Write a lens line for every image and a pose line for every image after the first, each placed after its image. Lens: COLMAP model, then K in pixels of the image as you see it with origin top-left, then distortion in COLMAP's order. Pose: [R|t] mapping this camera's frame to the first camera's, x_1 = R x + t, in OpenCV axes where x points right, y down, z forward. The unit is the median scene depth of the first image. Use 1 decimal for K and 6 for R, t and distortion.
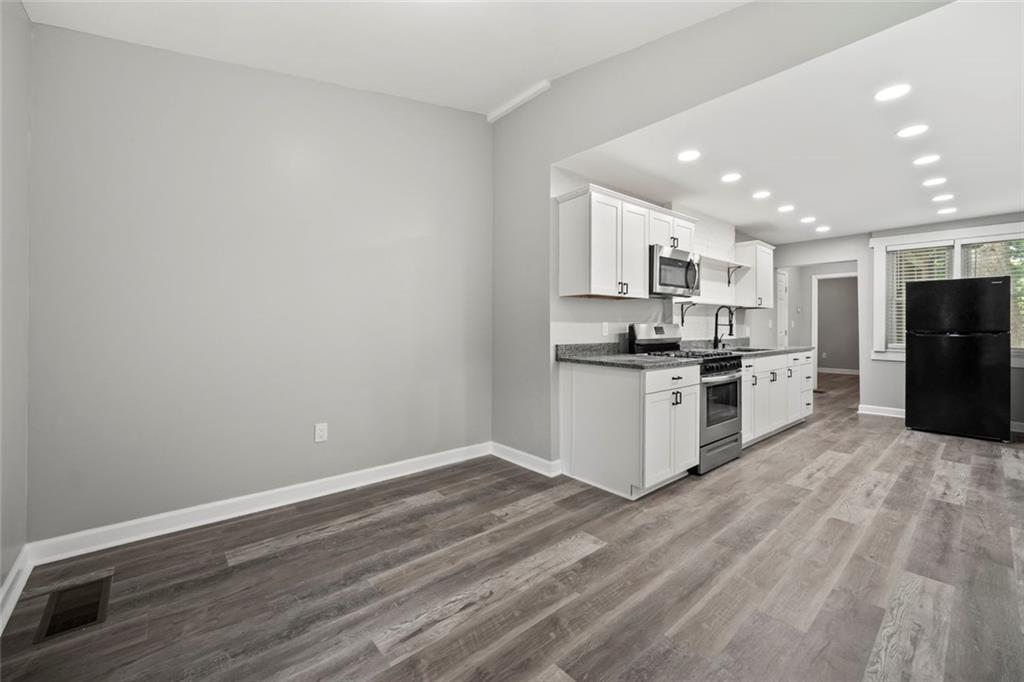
lens RADIAL K [[412.6, 0, 511.0], [0, 412.6, 332.6], [0, 0, 1]] dist [-0.000738, 0.000024]
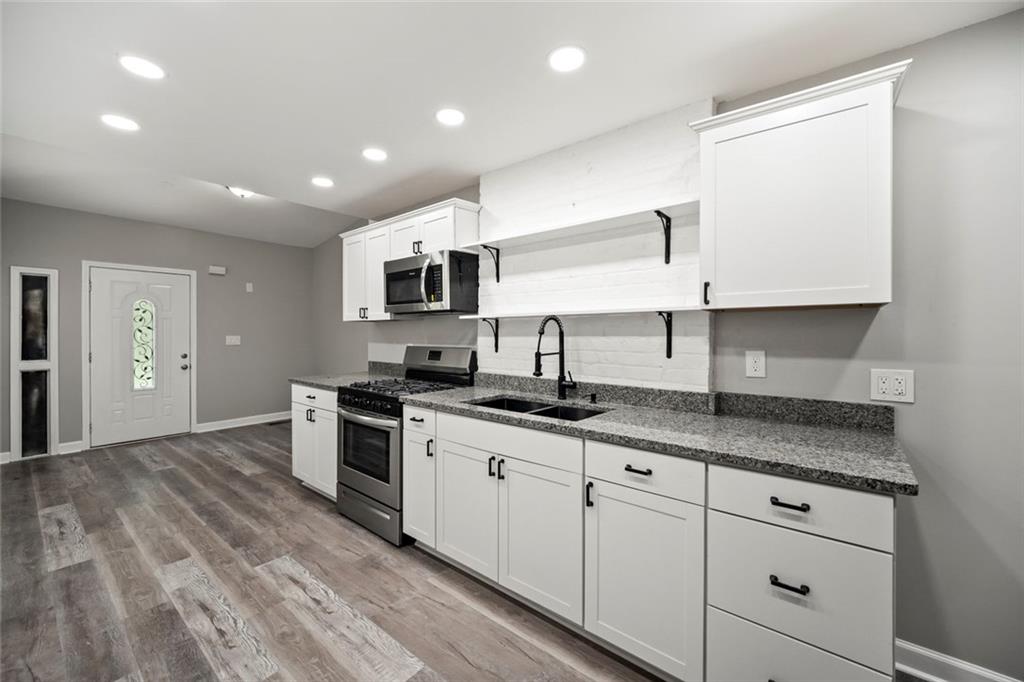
lens RADIAL K [[412.6, 0, 509.1], [0, 412.6, 338.8], [0, 0, 1]] dist [-0.000738, 0.000024]
pose [[0.168116, 0.007905, -0.985735, 2.013057], [-0.020754, 0.999775, 0.004478, -0.074459], [0.985549, 0.019705, 0.168243, 1.710451]]
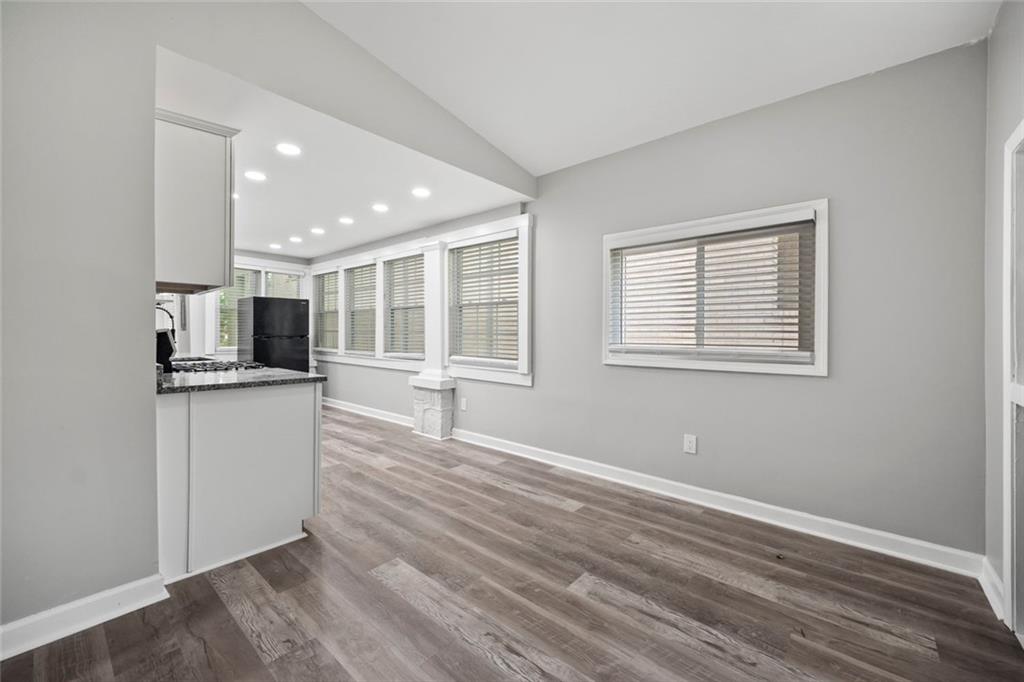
lens RADIAL K [[412.6, 0, 514.4], [0, 412.6, 334.6], [0, 0, 1]] dist [-0.000738, 0.000024]
pose [[-0.143836, -0.005052, 0.989589, -0.734297], [0.010033, 0.999928, 0.006563, -0.011637], [-0.989551, 0.010873, -0.143775, 0.843934]]
